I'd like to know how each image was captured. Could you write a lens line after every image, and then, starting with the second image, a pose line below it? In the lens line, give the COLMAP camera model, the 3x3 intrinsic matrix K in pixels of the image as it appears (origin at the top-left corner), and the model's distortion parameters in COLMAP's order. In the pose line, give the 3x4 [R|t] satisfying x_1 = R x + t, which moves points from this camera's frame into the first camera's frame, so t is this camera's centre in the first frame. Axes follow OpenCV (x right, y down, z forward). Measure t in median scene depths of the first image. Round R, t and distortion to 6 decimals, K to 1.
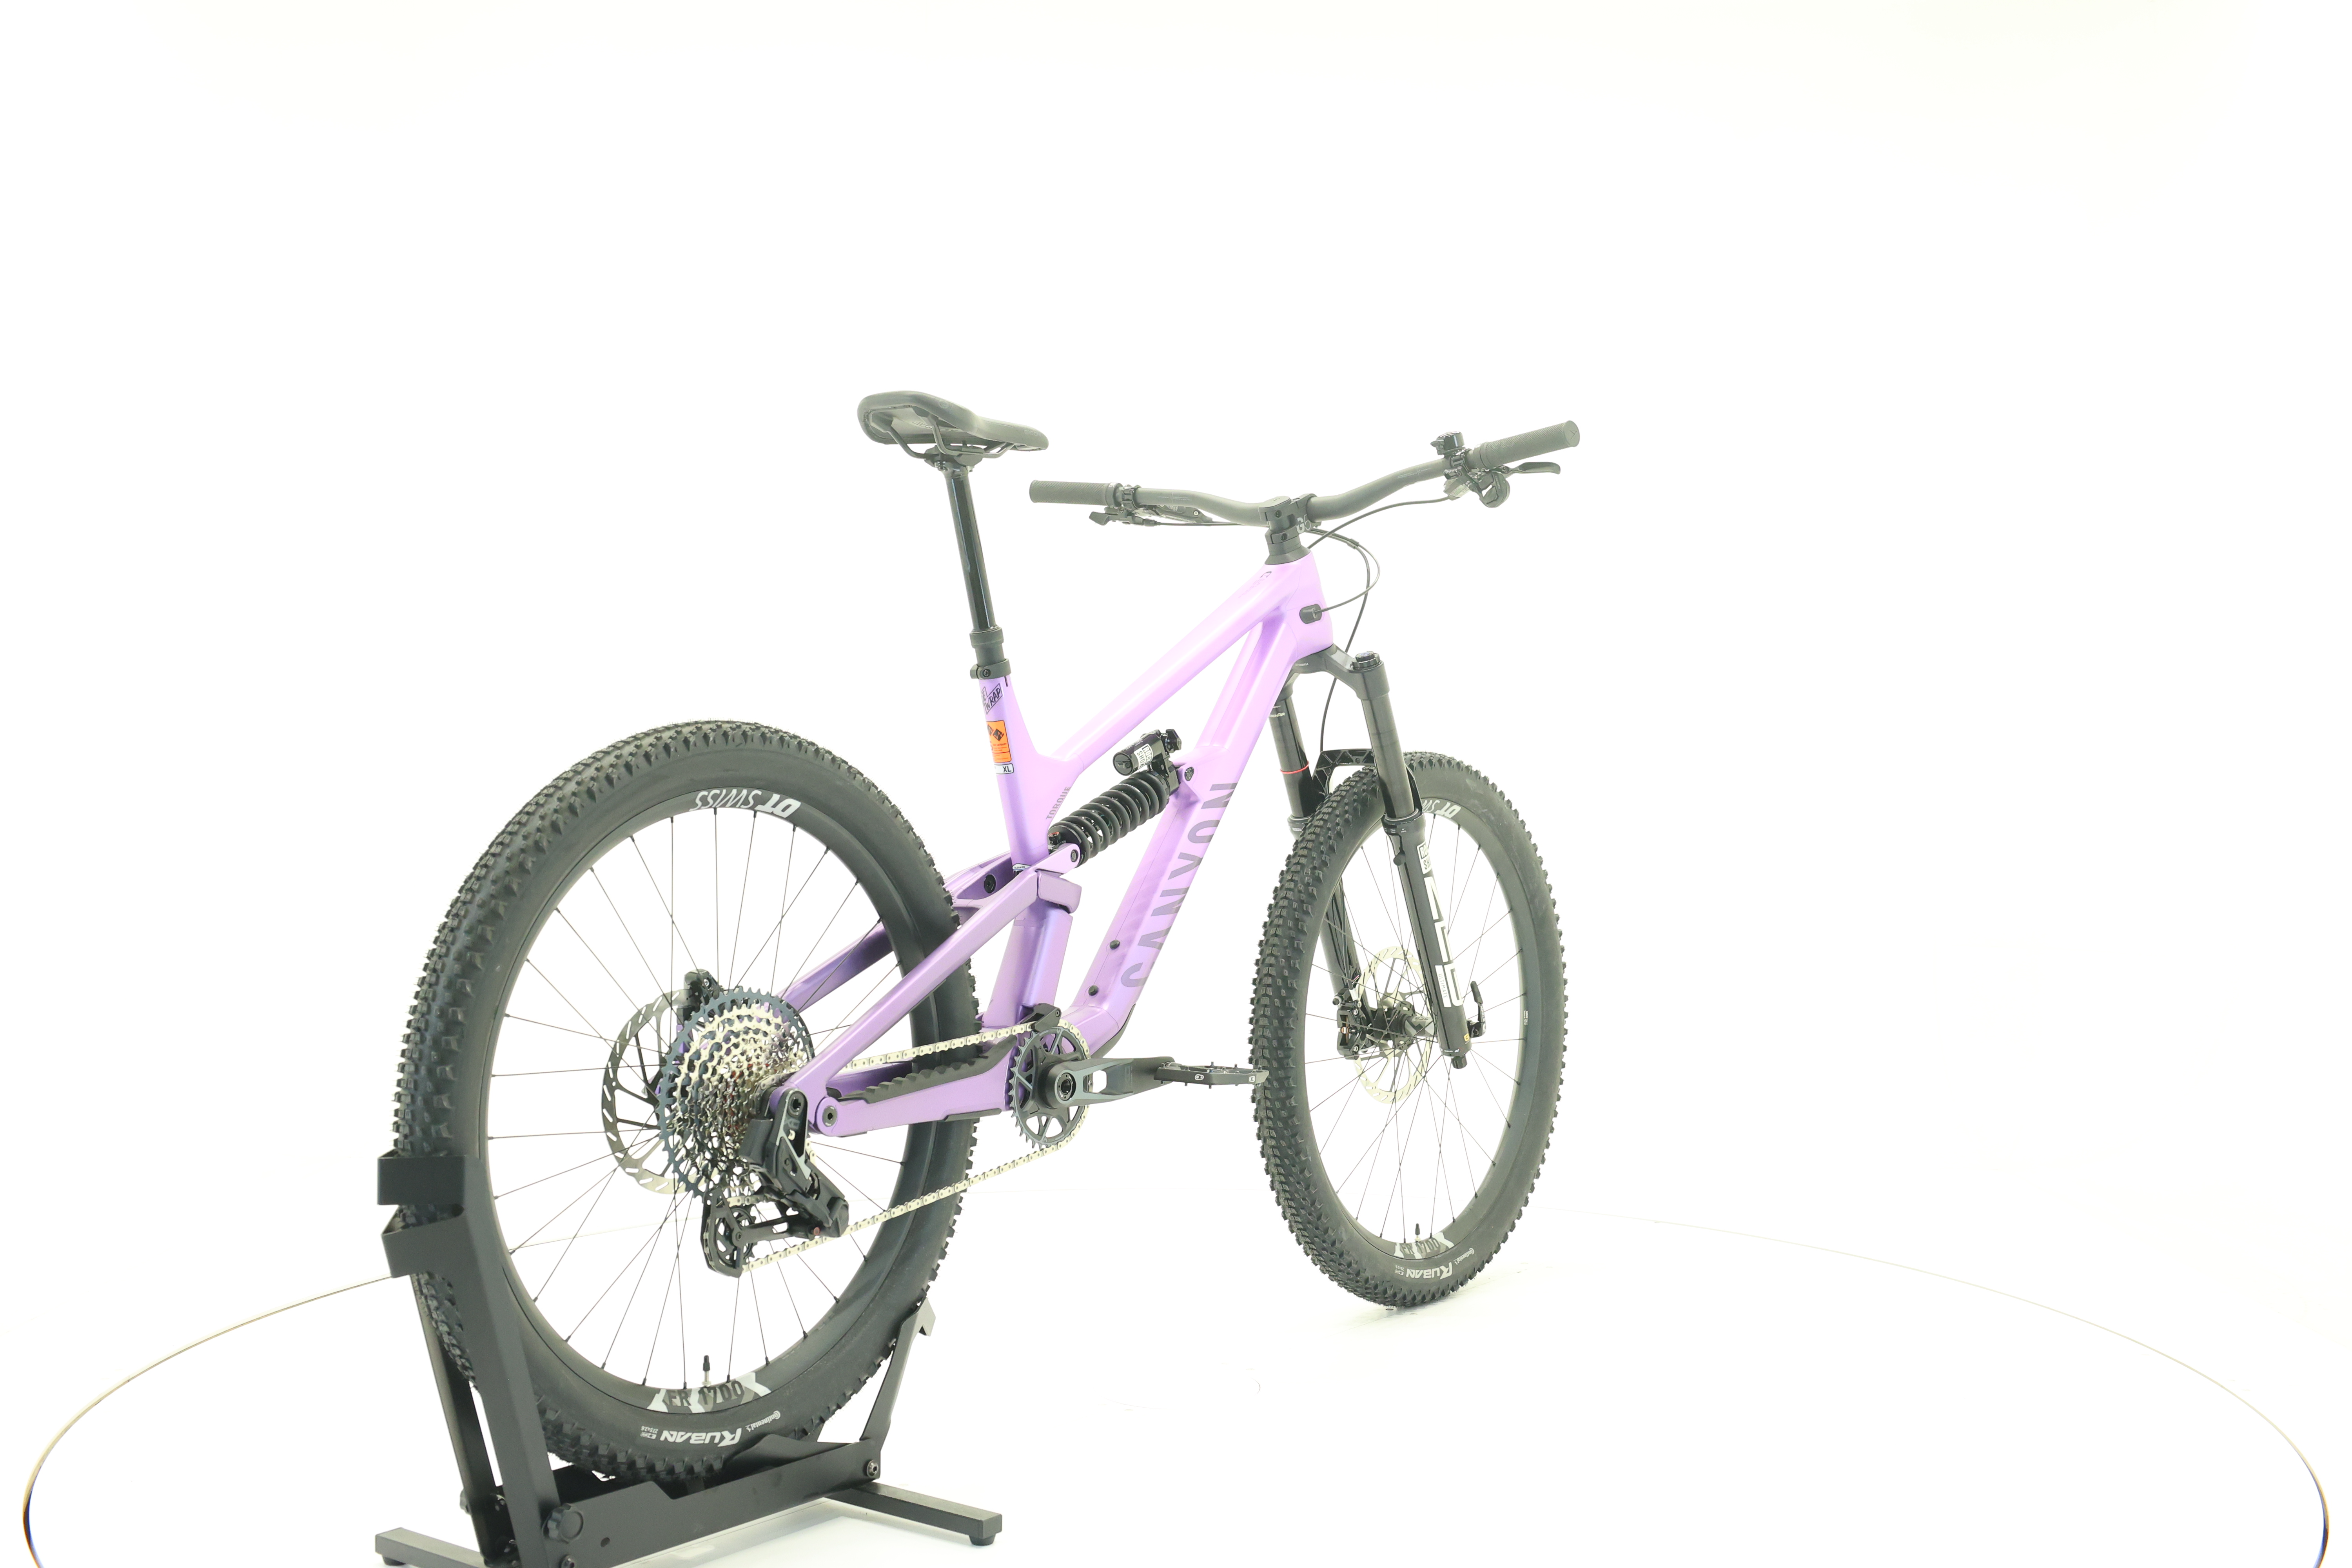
lens RADIAL K [[2489.9, 0, 1177.6], [0, 2489.9, 771.1], [0, 0, 1]] dist [0.013865, 0.000000]
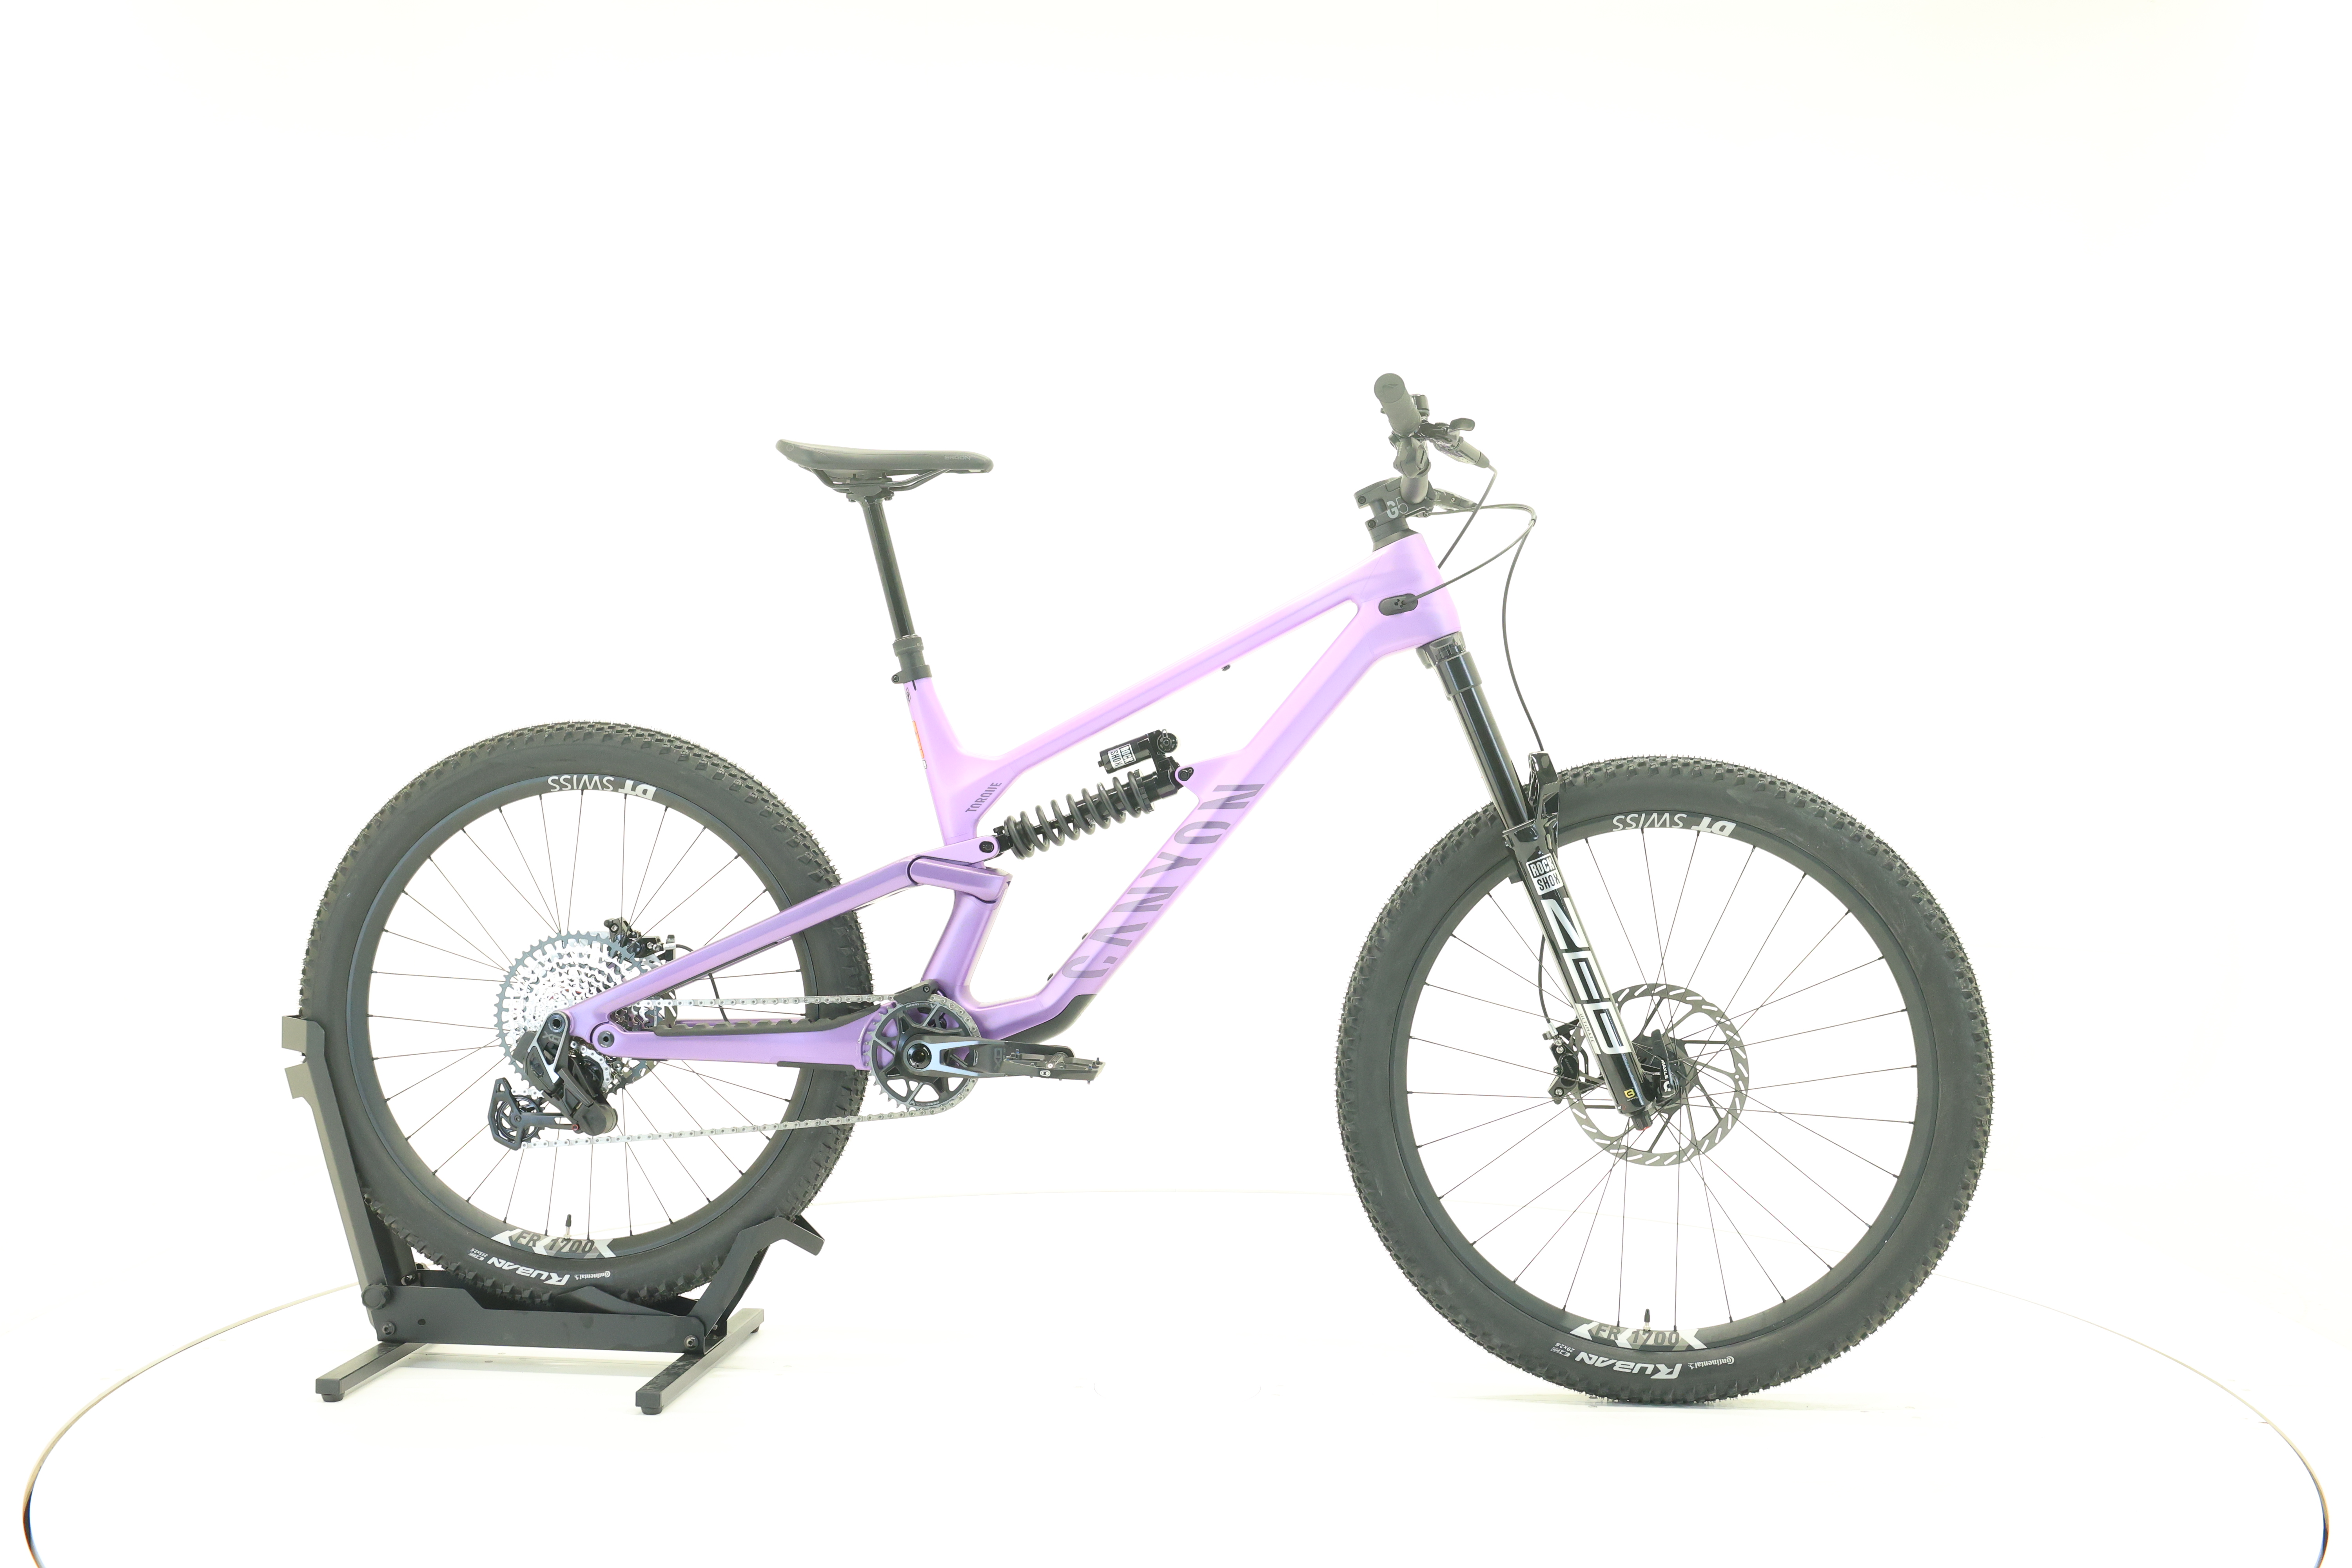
lens RADIAL K [[2489.9, 0, 1169.4], [0, 2489.9, 805.5], [0, 0, 1]] dist [0.013865, 0.000000]
pose [[0.507123, 0.014971, -0.861744, 0.910219], [-0.016680, 0.999832, 0.007554, 0.006765], [0.861712, 0.010543, 0.507288, 0.517889]]
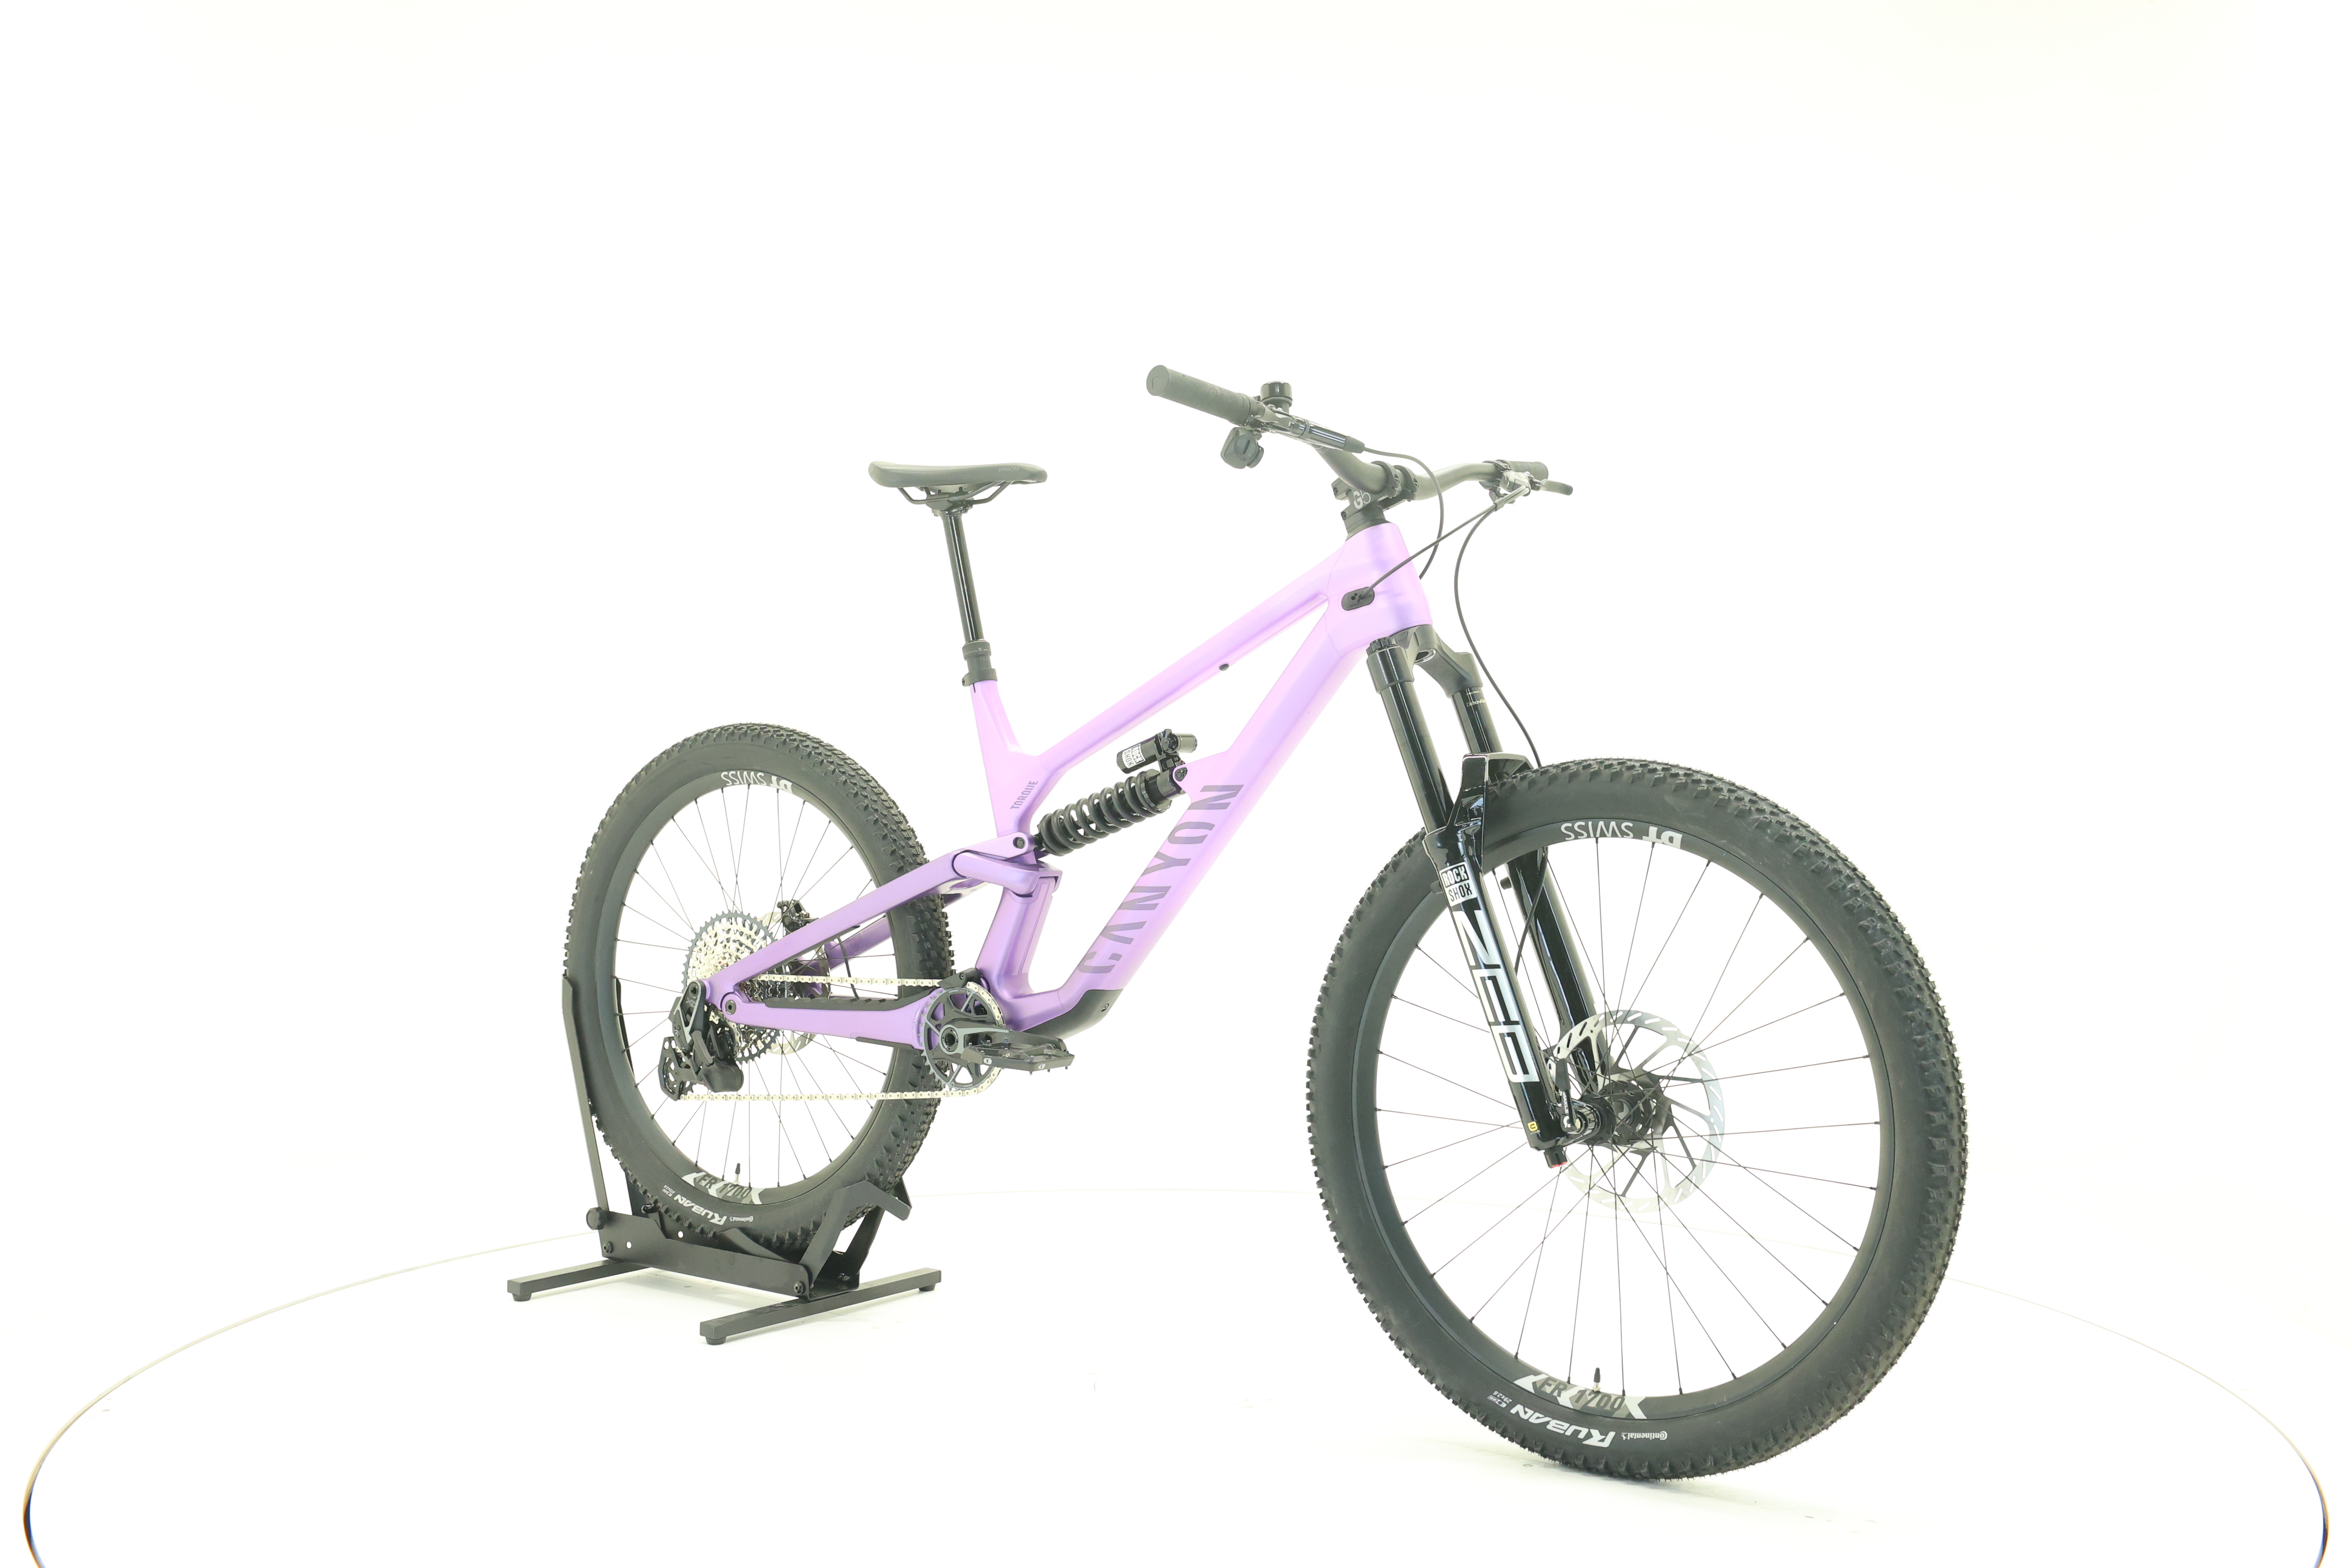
lens RADIAL K [[2489.9, 0, 1163.1], [0, 2489.9, 787.2], [0, 0, 1]] dist [0.013865, 0.000000]
pose [[-0.000904, 0.015240, -0.999883, 1.058140], [-0.021797, 0.999646, 0.015256, -0.009004], [0.999762, 0.021809, -0.000571, 1.051544]]
